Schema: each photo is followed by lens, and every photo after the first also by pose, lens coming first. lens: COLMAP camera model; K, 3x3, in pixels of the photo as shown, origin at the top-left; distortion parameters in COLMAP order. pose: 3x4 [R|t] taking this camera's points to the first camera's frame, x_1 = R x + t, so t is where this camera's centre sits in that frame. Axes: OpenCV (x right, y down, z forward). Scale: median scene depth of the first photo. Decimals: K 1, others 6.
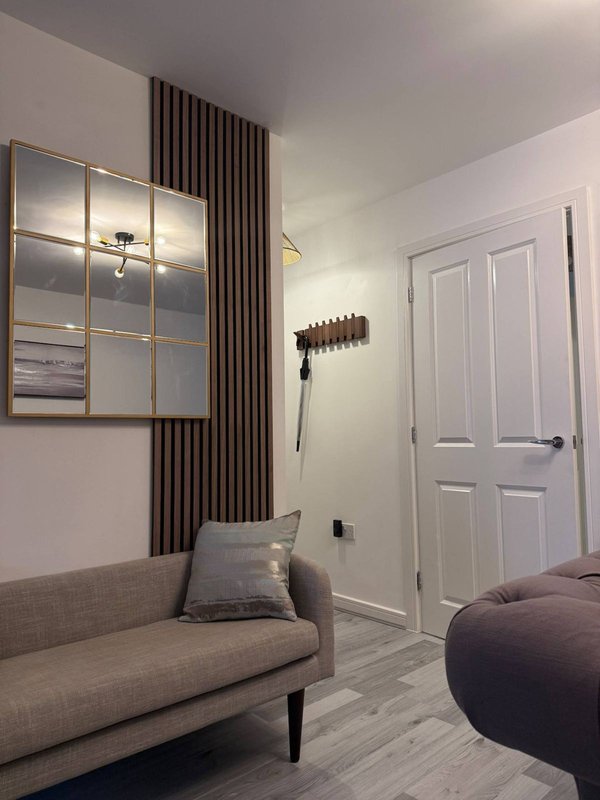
lens RADIAL K [[583.2, 0, 298.8], [0, 583.2, 398.5], [0, 0, 1]] dist [0.044963, 0.000661]
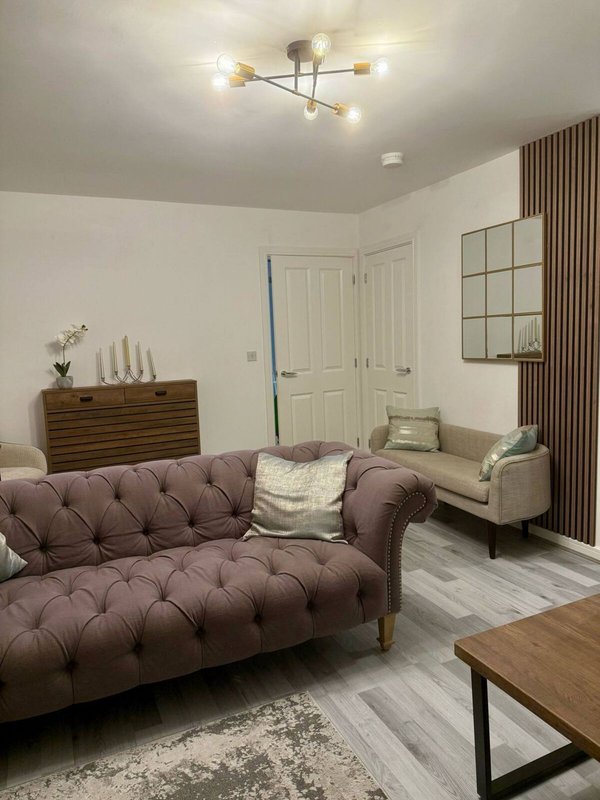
lens RADIAL K [[558.3, 0, 302.0], [0, 558.3, 401.4], [0, 0, 1]] dist [0.098532, -0.156401]
pose [[-0.314100, 0.147408, -0.937876, 1.637240], [0.113290, 0.986634, 0.117129, -0.123121], [0.942606, -0.069462, -0.326601, 0.995839]]
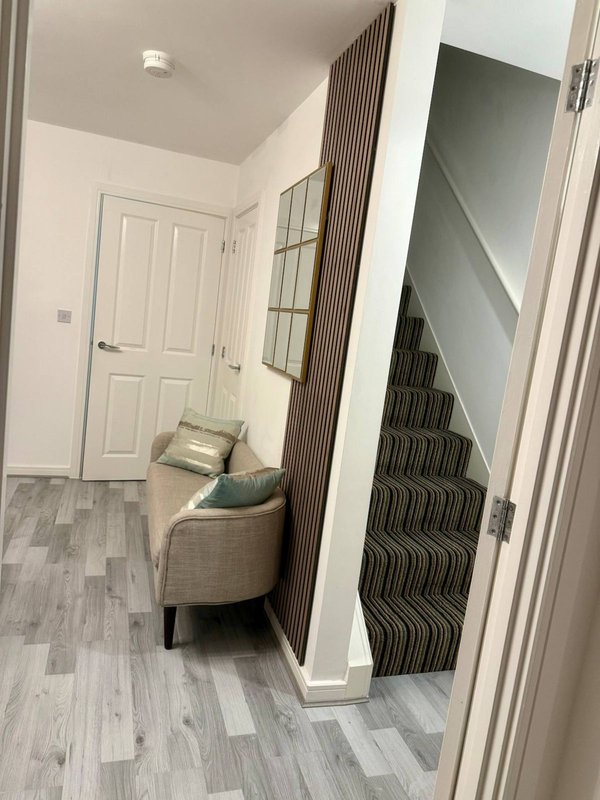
lens RADIAL K [[569.3, 0, 302.7], [0, 569.3, 397.5], [0, 0, 1]] dist [0.055091, -0.040067]
pose [[-0.421930, 0.089363, -0.902214, 0.876913], [-0.060362, 0.990154, 0.126303, -0.079299], [0.904617, 0.107751, -0.412381, 1.616175]]
